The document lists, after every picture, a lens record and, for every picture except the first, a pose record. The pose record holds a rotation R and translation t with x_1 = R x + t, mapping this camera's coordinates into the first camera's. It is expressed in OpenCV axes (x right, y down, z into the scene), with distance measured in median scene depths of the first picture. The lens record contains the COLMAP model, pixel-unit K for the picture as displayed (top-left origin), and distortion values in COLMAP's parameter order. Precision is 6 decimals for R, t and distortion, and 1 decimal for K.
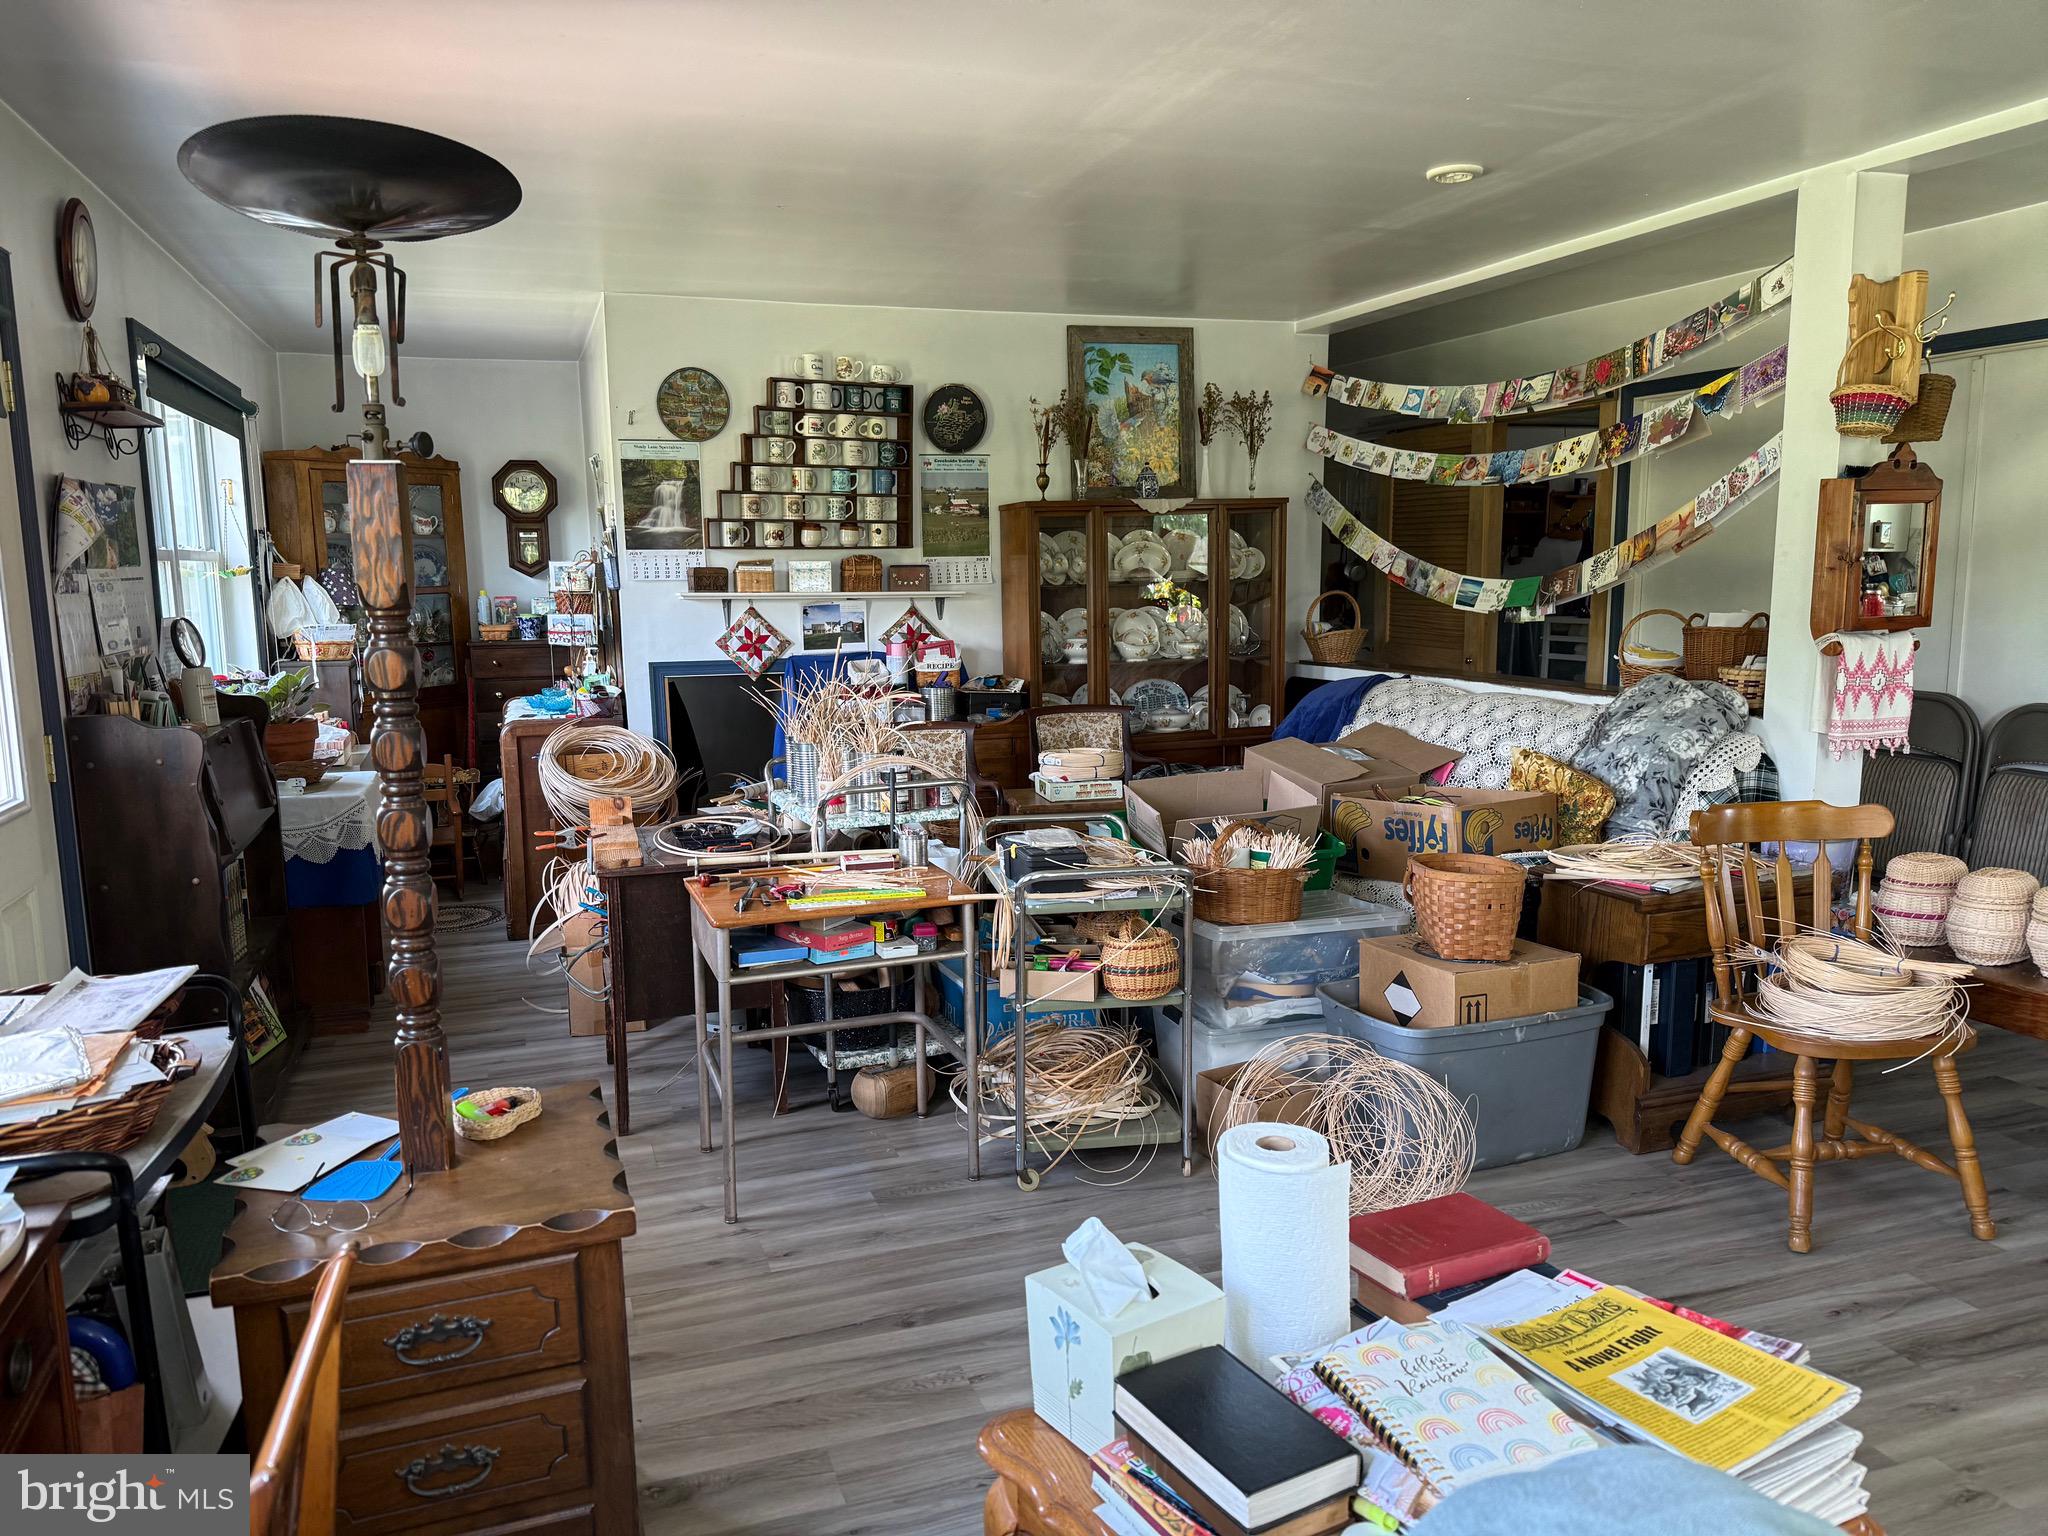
lens RADIAL K [[1477.1, 0, 1026.3], [0, 1477.1, 825.8], [0, 0, 1]] dist [0.041223, -0.060556]
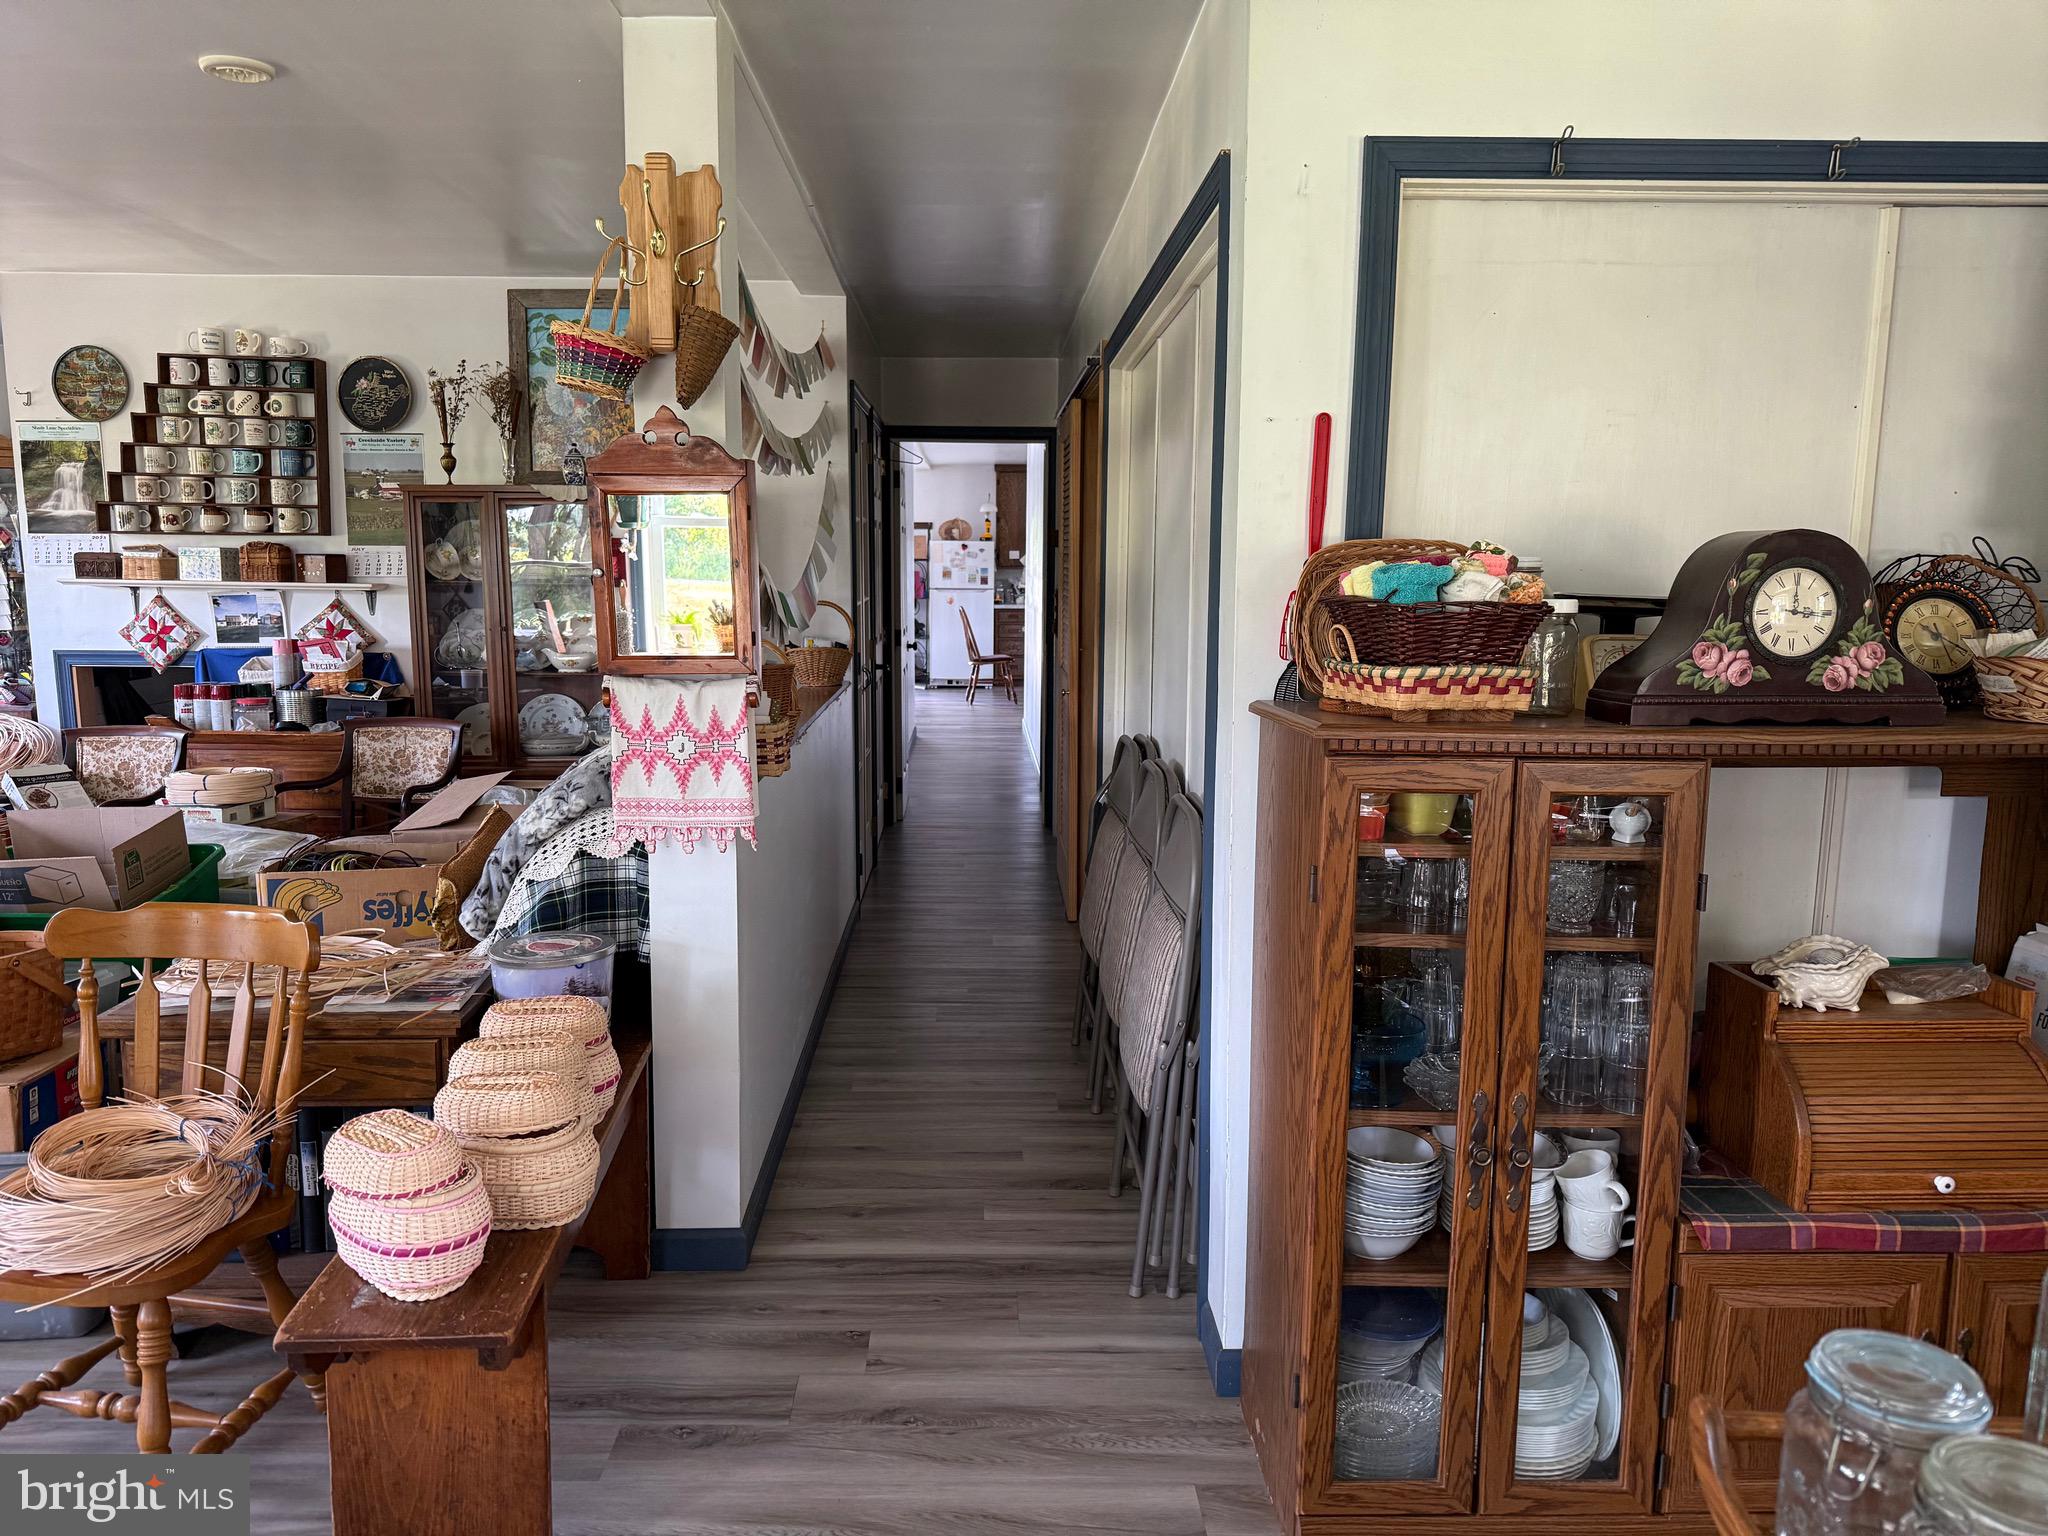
lens RADIAL K [[1477.1, 0, 1028.8], [0, 1477.1, 765.1], [0, 0, 1]] dist [0.041223, -0.060556]
pose [[0.949372, 0.061957, -0.307984, 0.636218], [-0.073314, 0.996985, -0.025430, -0.056838], [0.305479, 0.046722, 0.951052, 0.275863]]
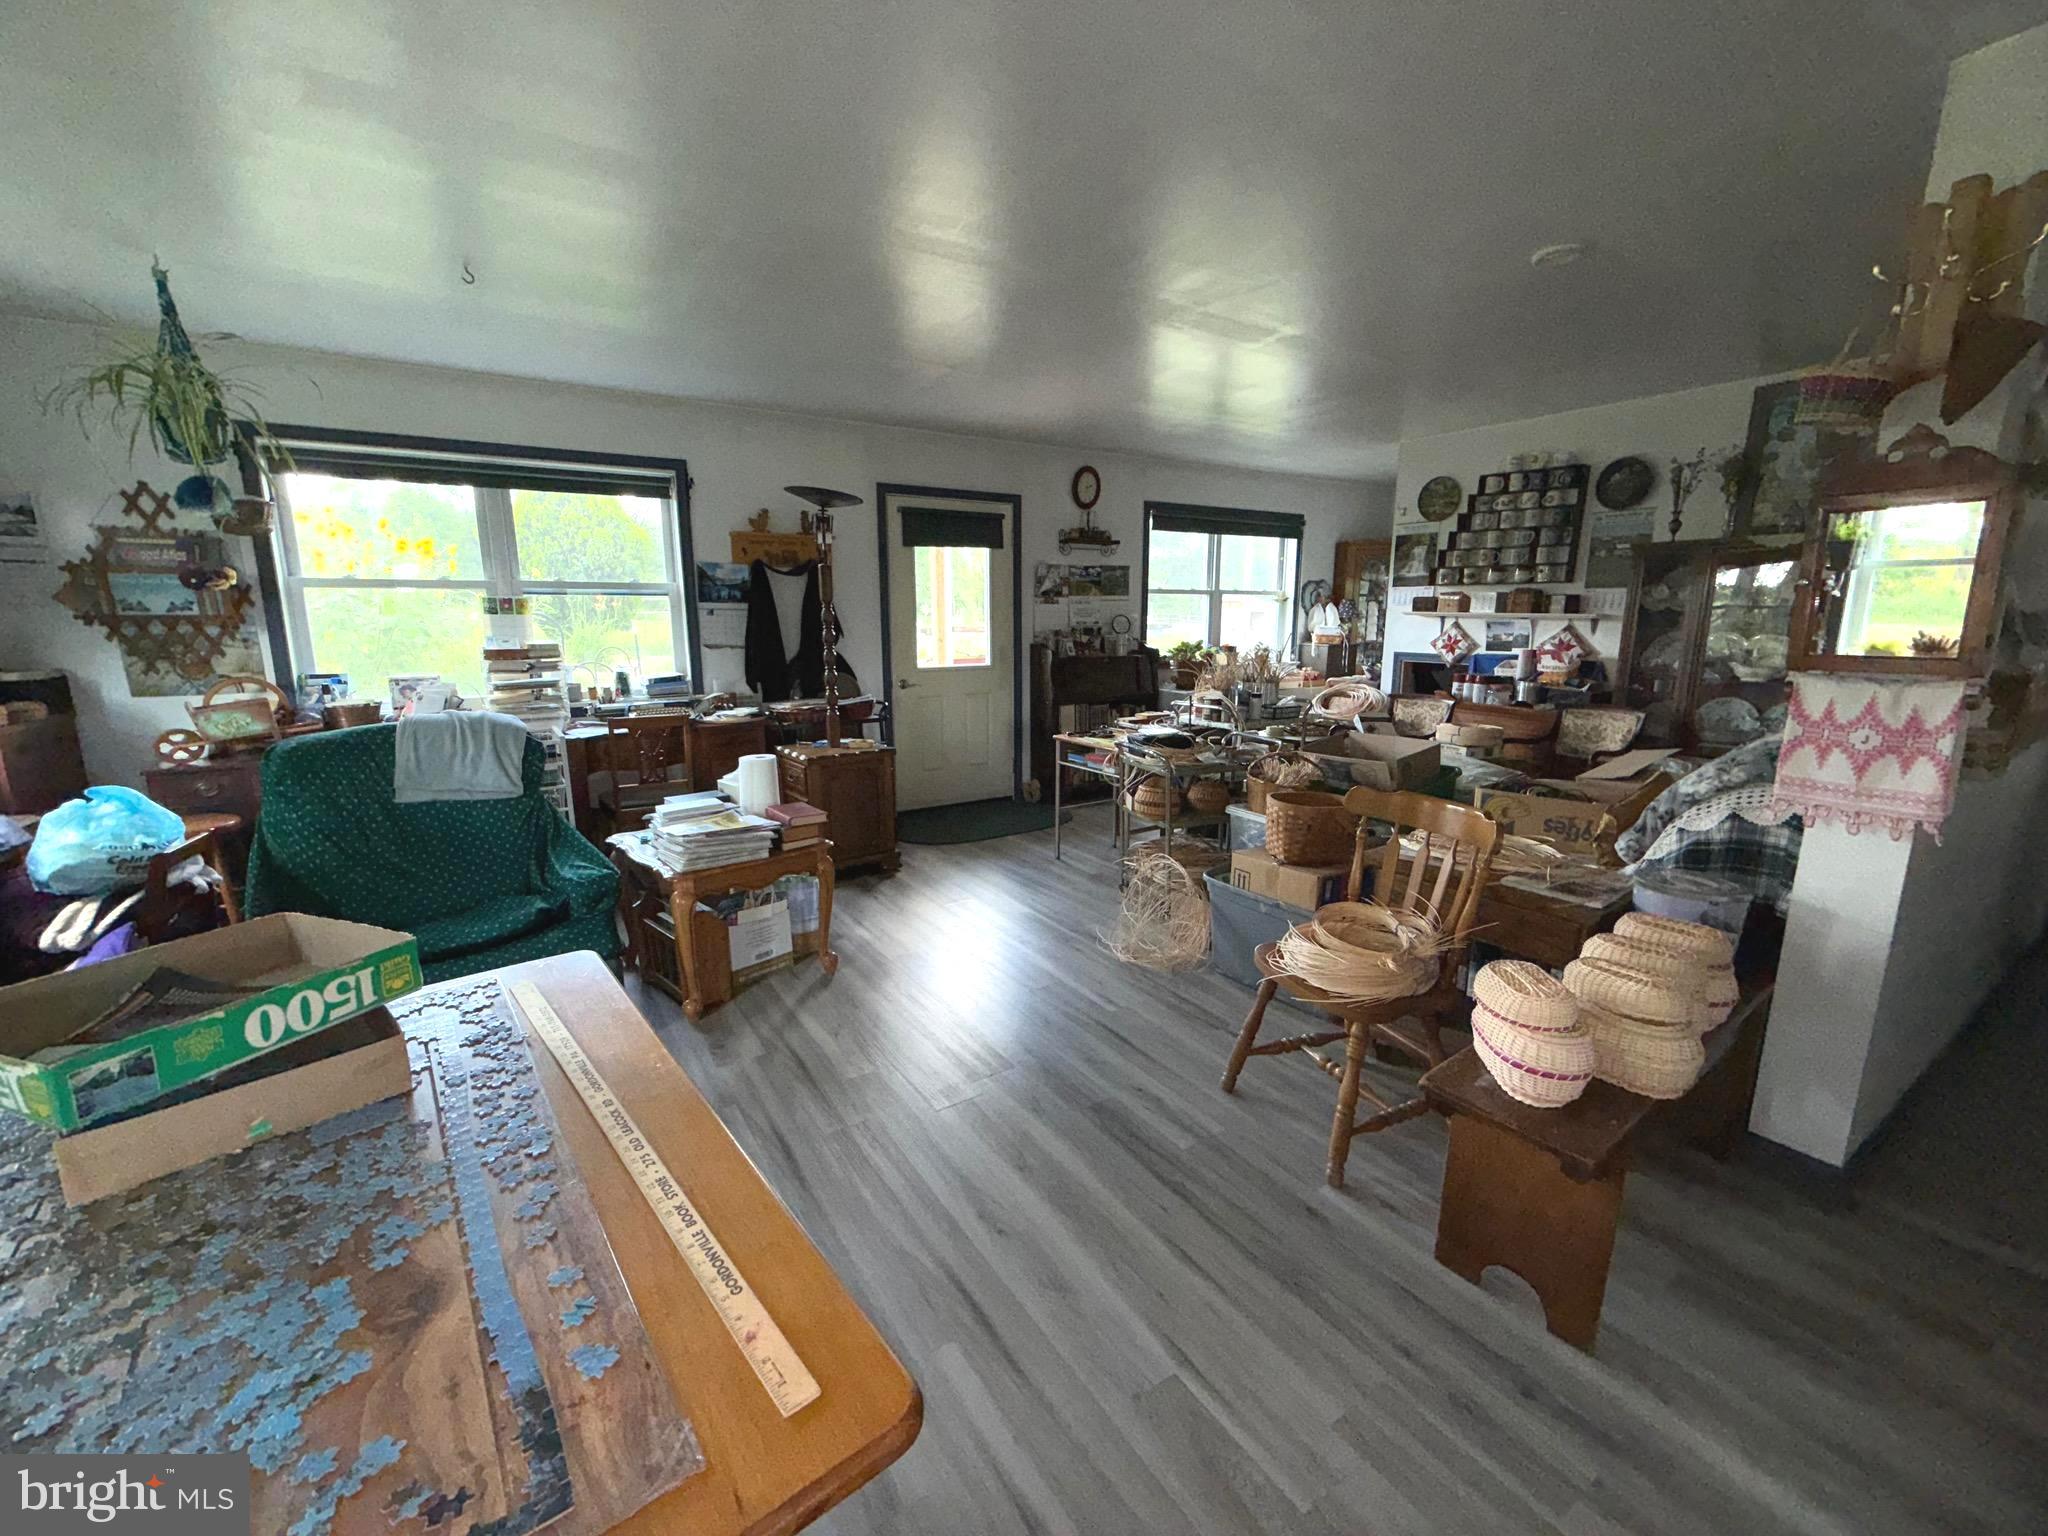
lens RADIAL K [[839.9, 0, 1009.2], [0, 839.9, 770.0], [0, 0, 1]] dist [0.013482, -0.002629]
pose [[0.231035, 0.194986, -0.953207, 0.606349], [-0.174121, 0.972182, 0.156664, -0.050055], [0.957238, 0.129778, 0.258559, 0.319999]]
